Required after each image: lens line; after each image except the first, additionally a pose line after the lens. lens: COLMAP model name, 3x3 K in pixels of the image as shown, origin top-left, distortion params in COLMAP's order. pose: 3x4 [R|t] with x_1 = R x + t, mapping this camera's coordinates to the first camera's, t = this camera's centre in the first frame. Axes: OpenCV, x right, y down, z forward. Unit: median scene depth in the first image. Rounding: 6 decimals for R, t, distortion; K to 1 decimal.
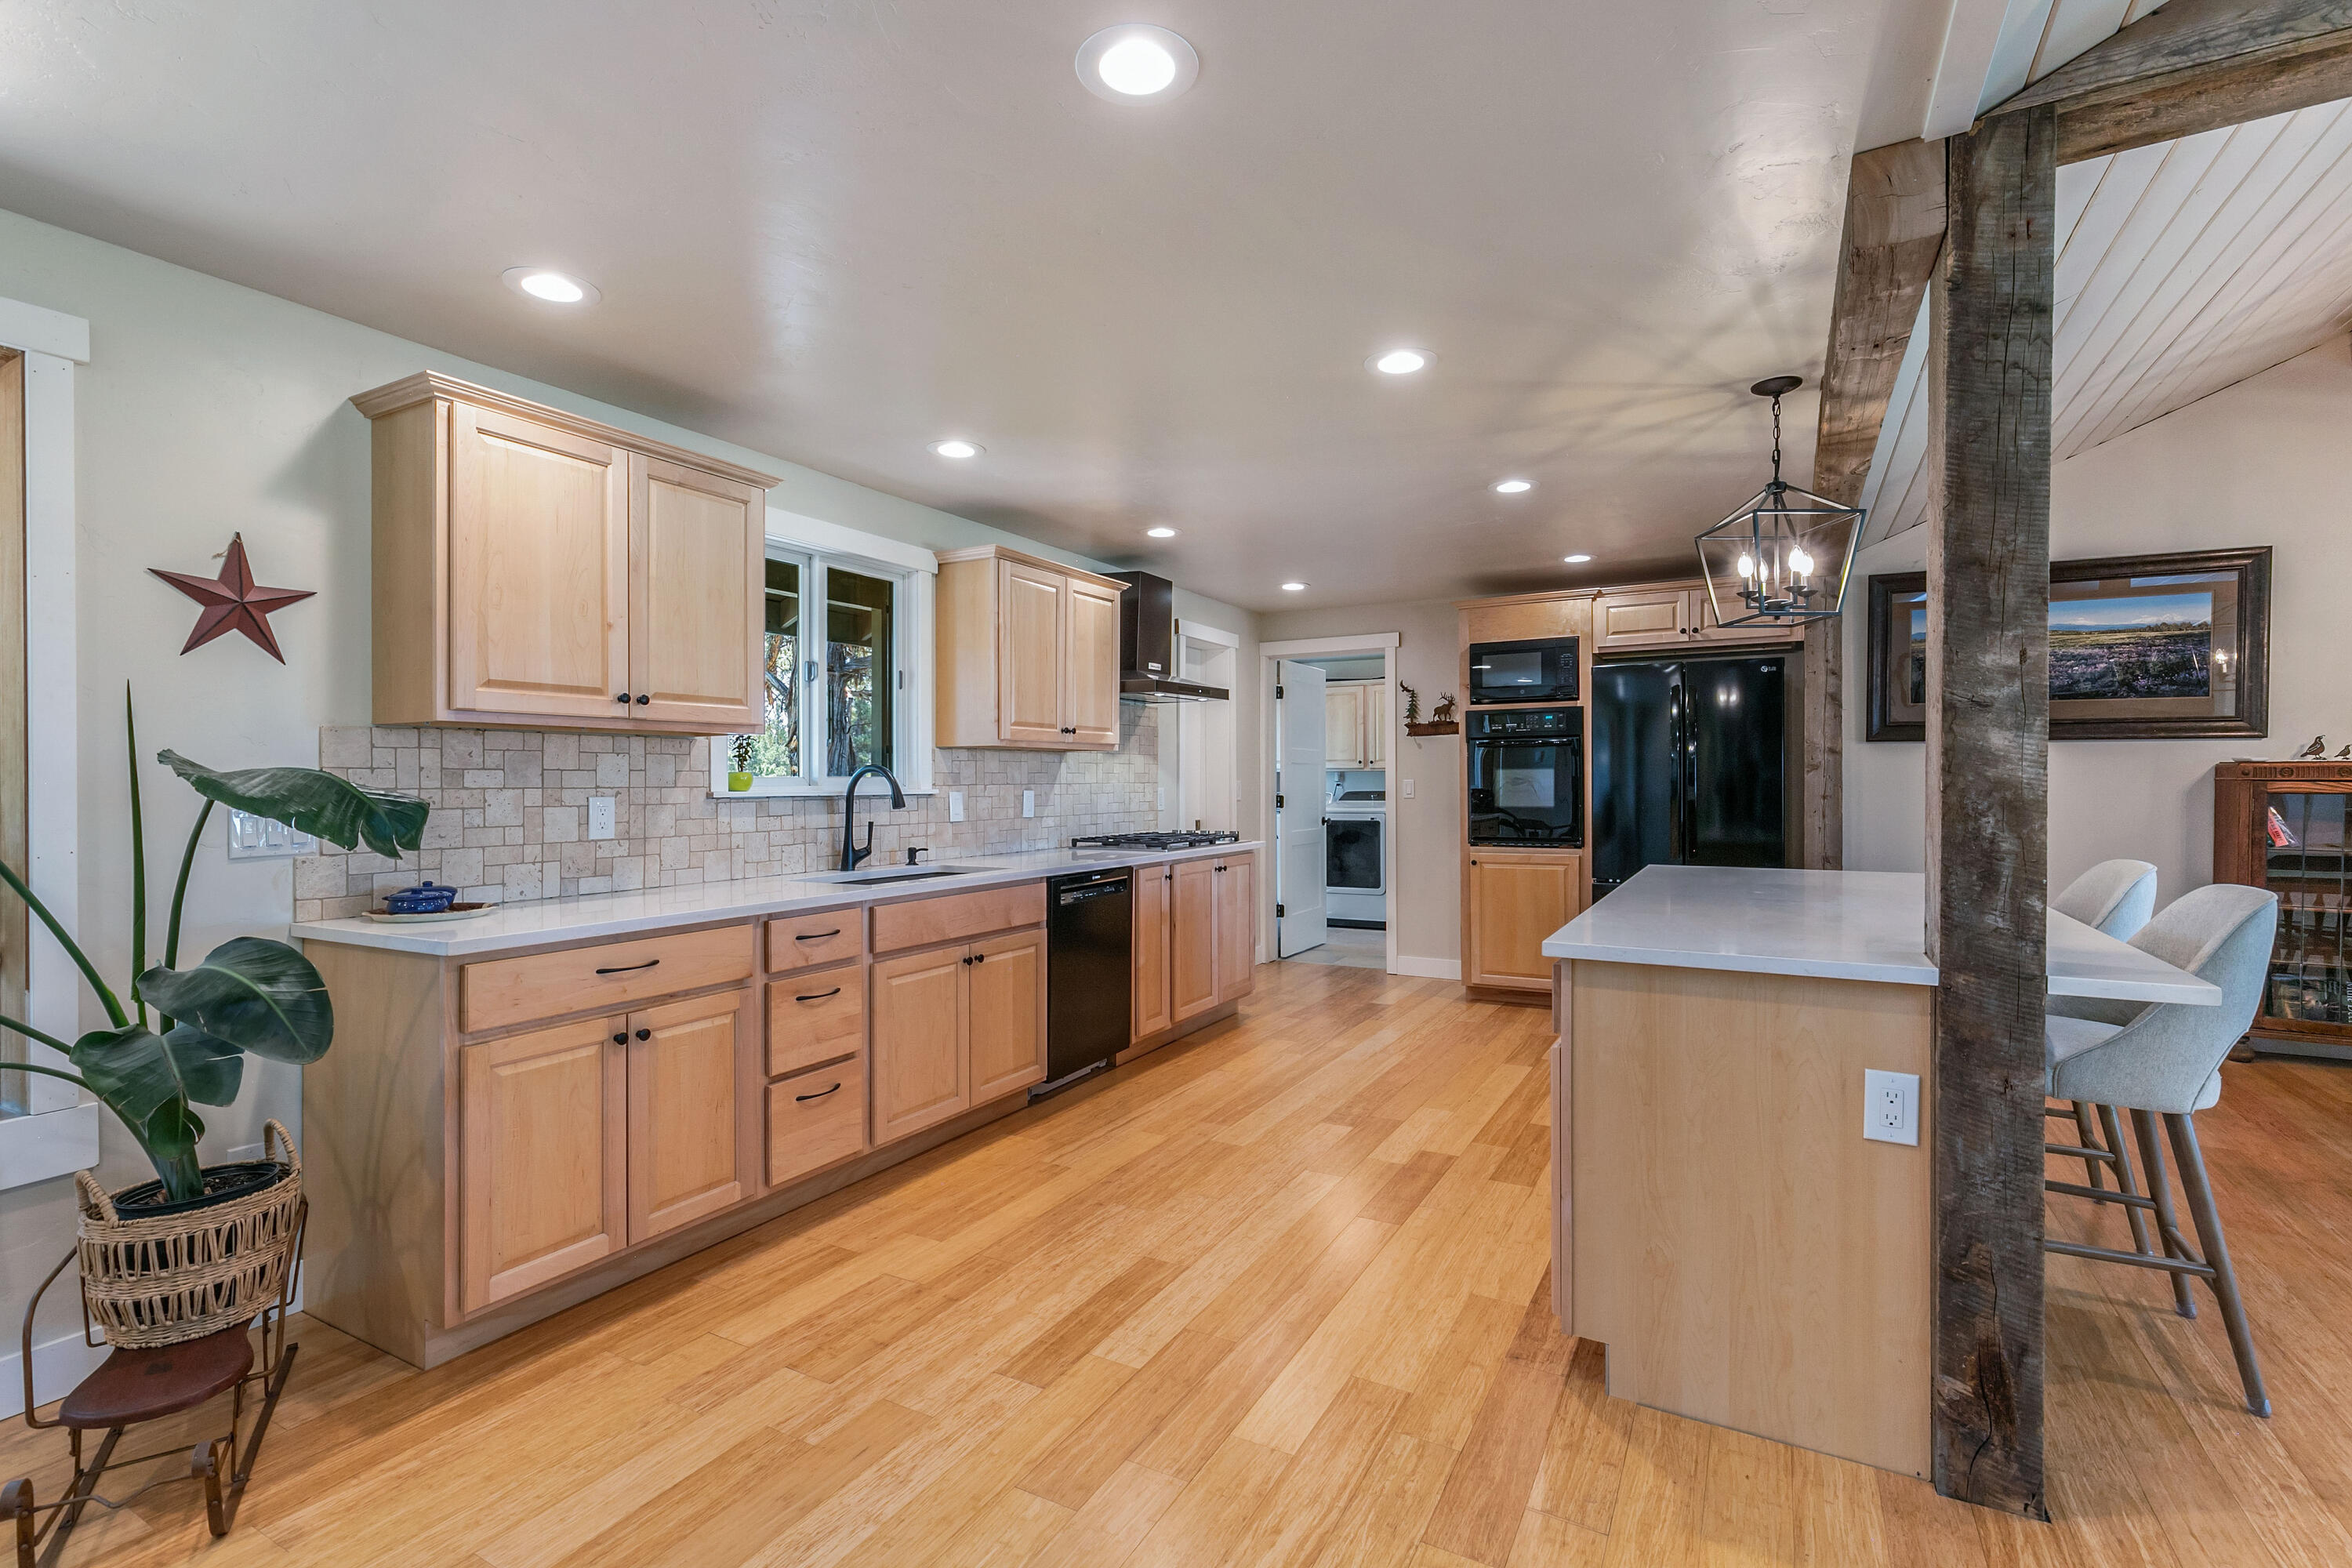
lens RADIAL K [[1081.9, 0, 1175.3], [0, 1081.9, 782.1], [0, 0, 1]] dist [0.002562, 0.002027]
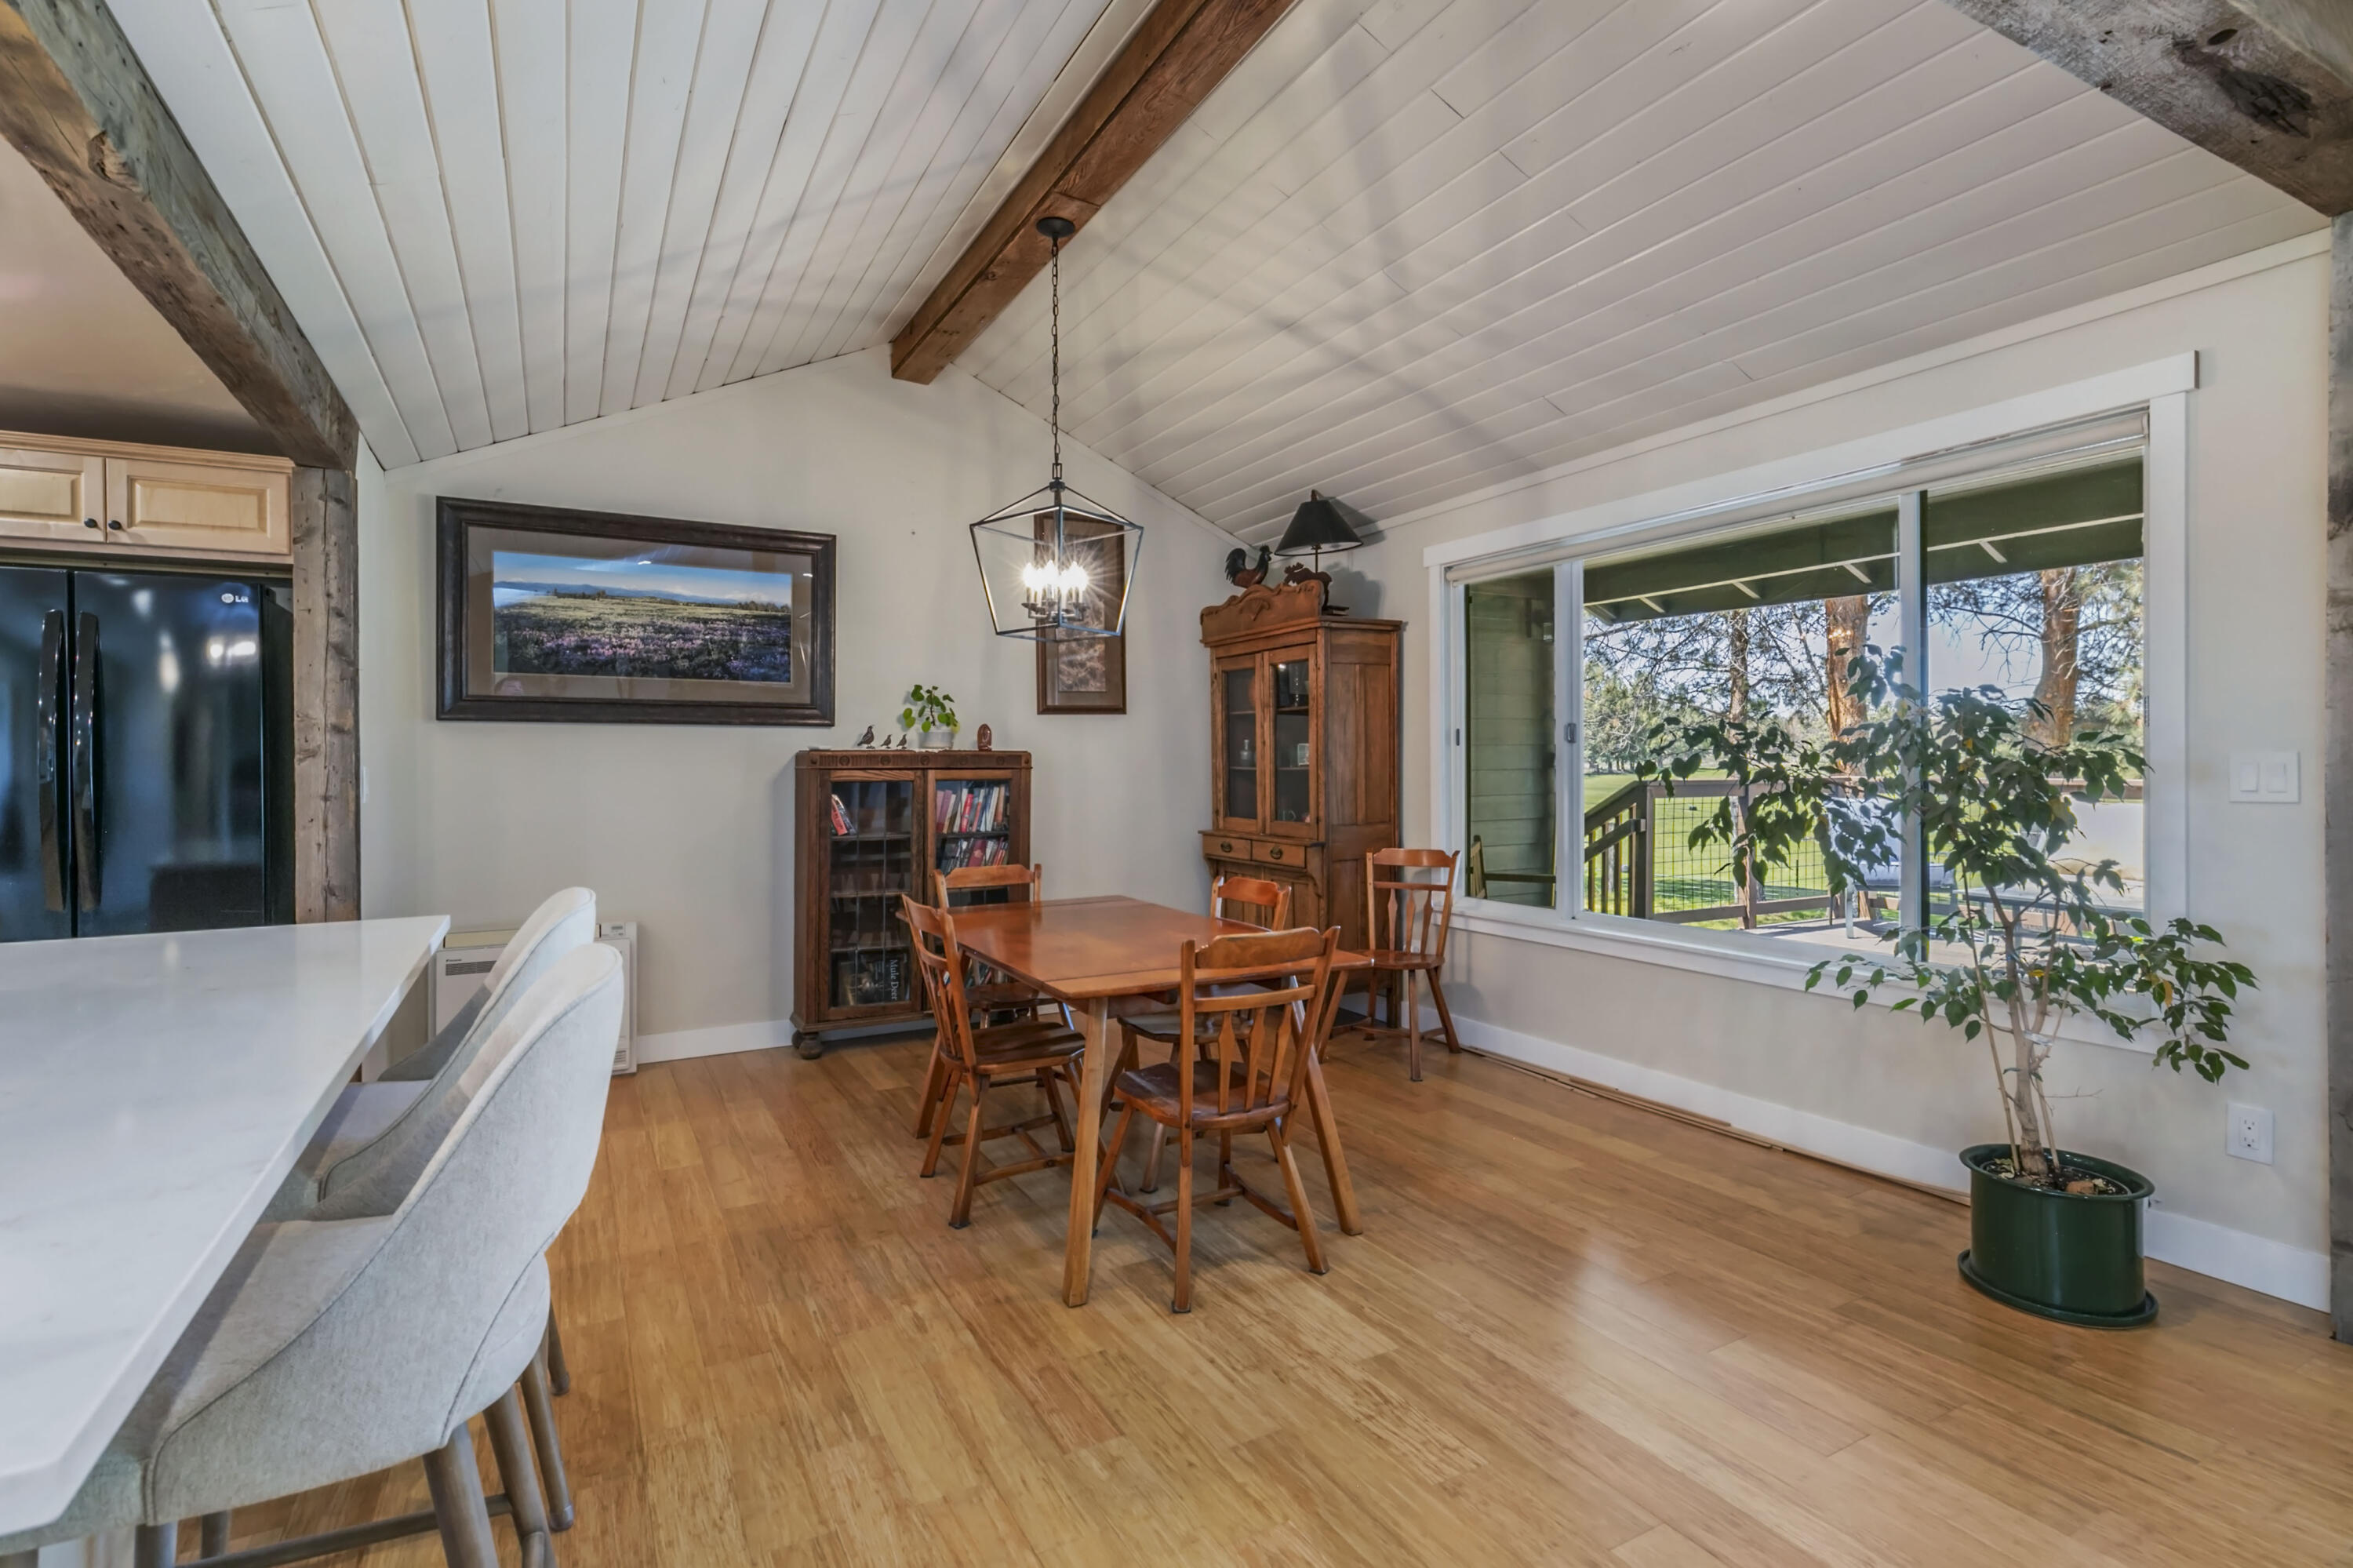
lens RADIAL K [[1082.4, 0, 1142.1], [0, 1082.4, 787.6], [0, 0, 1]] dist [0.002562, 0.002027]
pose [[0.553181, -0.022568, 0.832755, 0.428873], [0.004026, 0.999694, 0.024417, -0.009528], [-0.833051, -0.010155, 0.553103, 0.272969]]
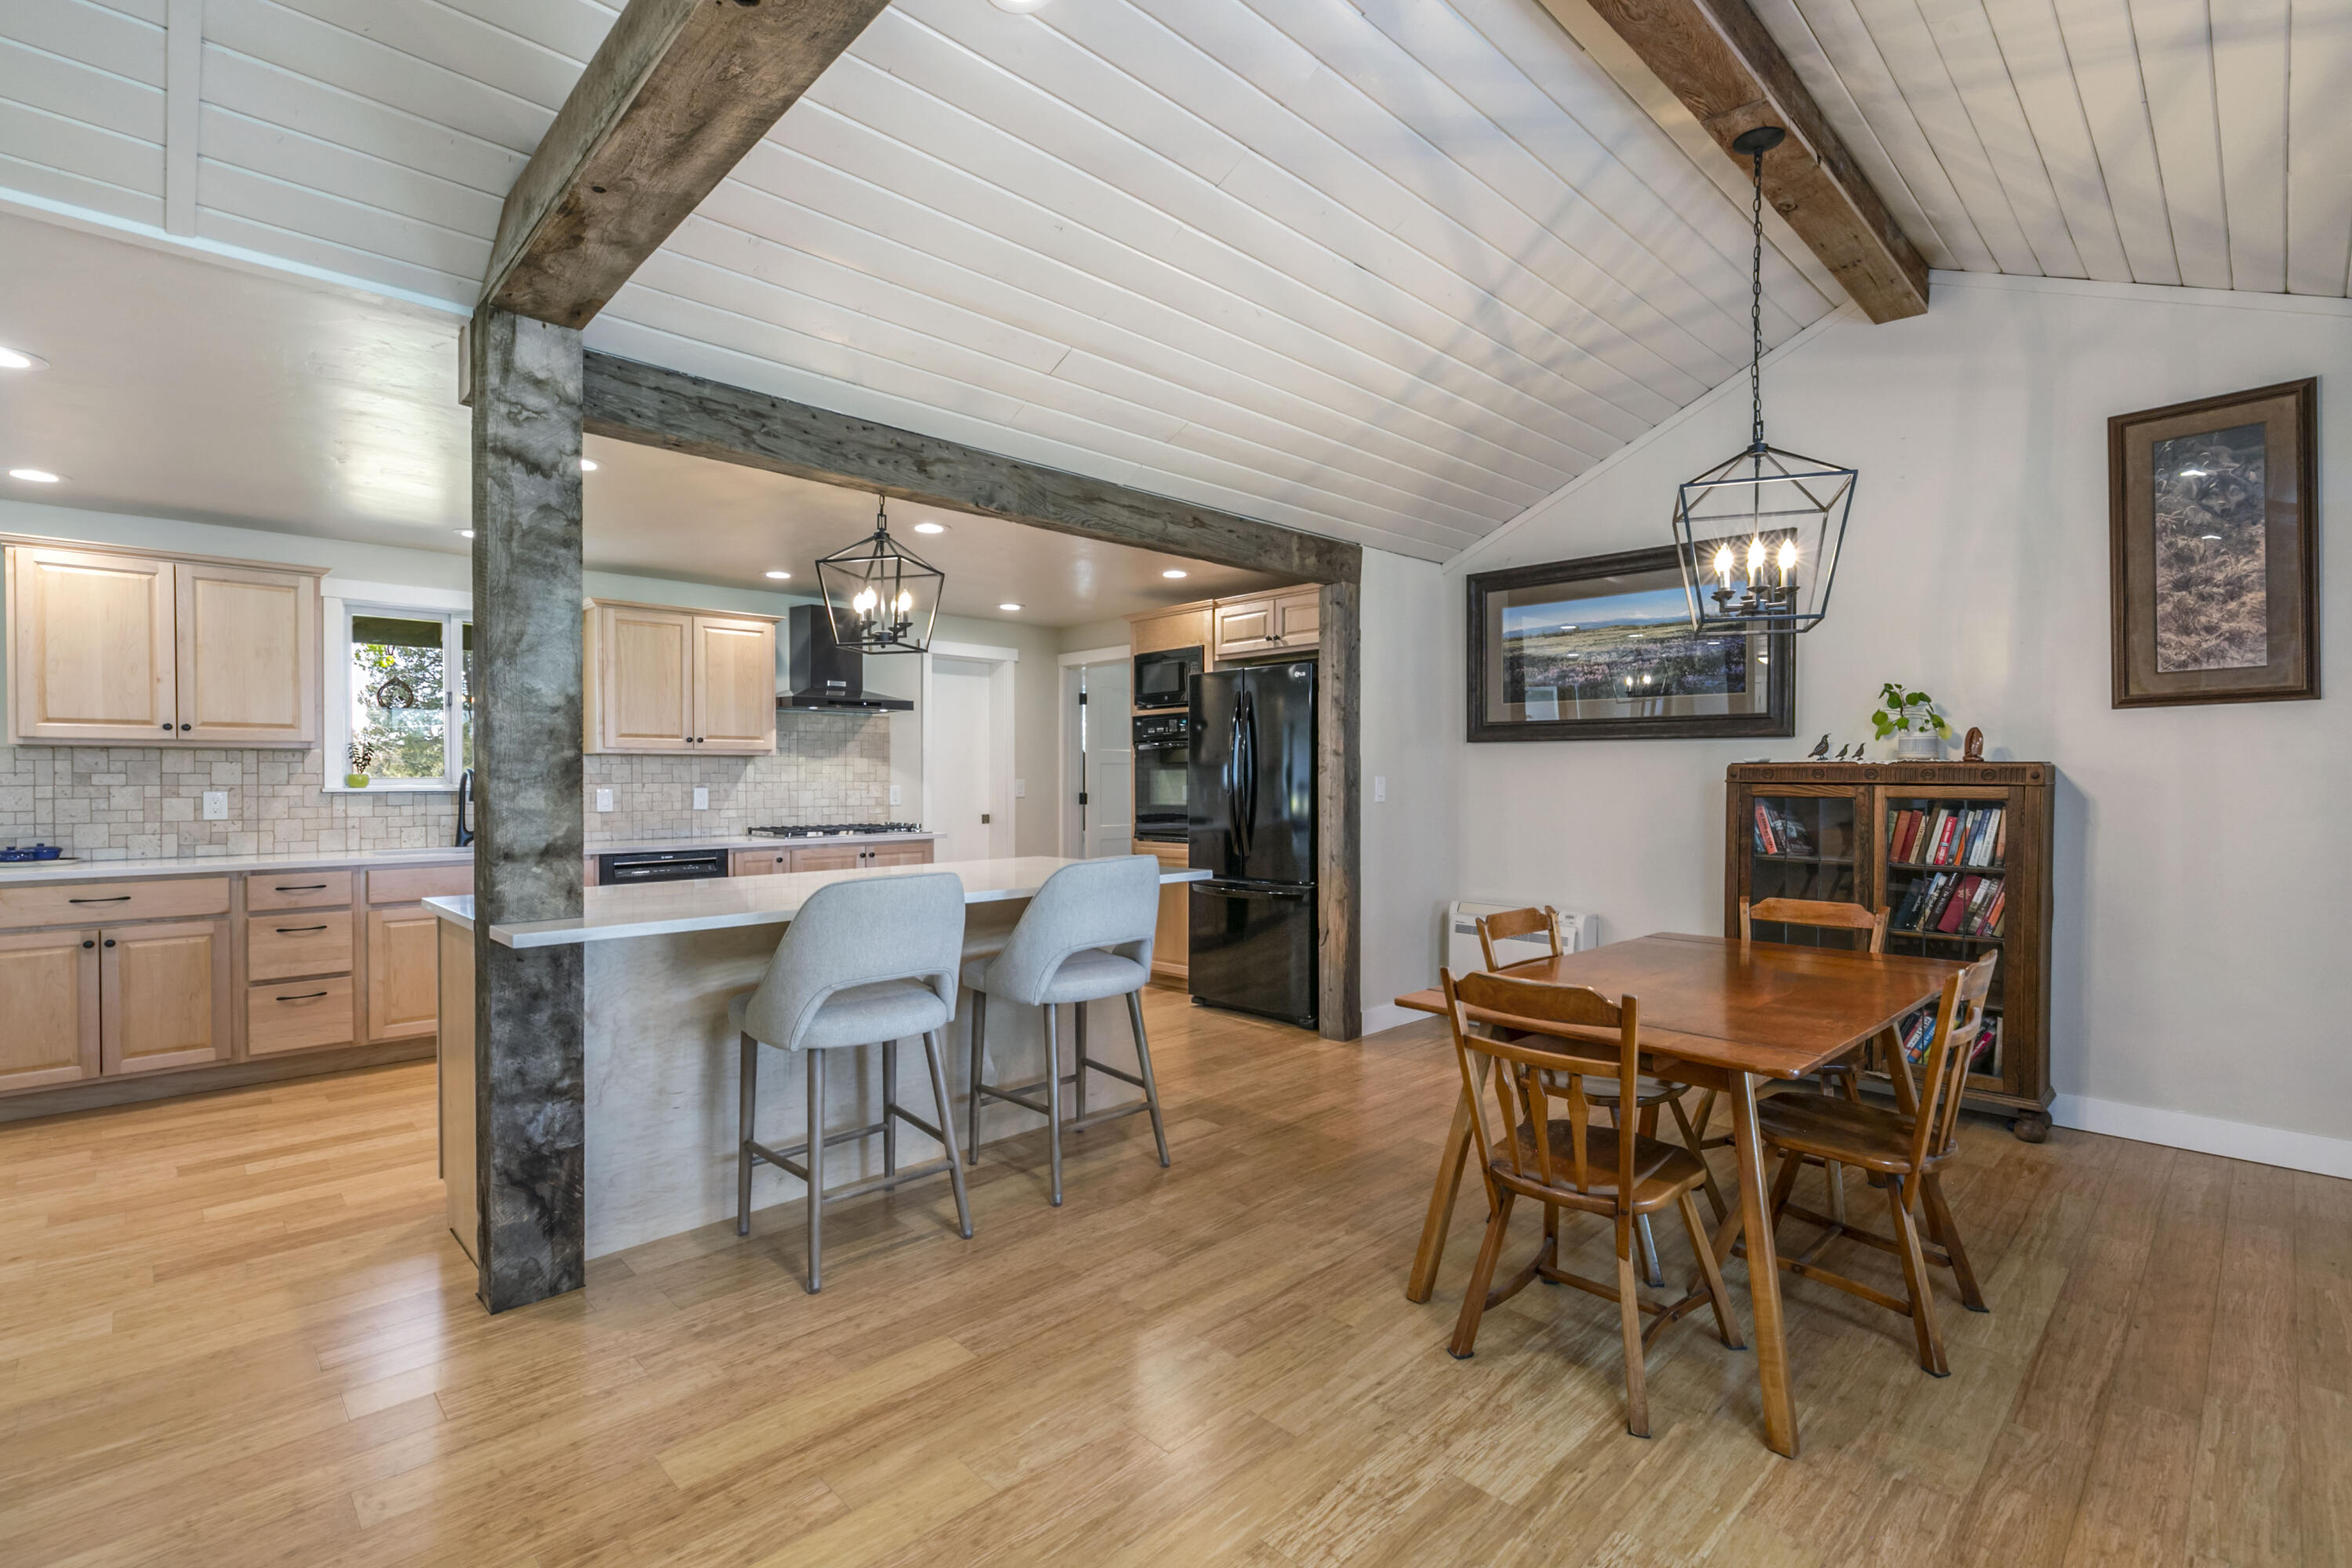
lens RADIAL K [[1081.9, 0, 1197.2], [0, 1081.9, 788.7], [0, 0, 1]] dist [0.002562, 0.002027]
pose [[0.956973, 0.004584, -0.290139, 1.042933], [-0.001740, 0.999948, 0.010060, -0.006395], [0.290170, -0.009122, 0.956932, -0.033306]]
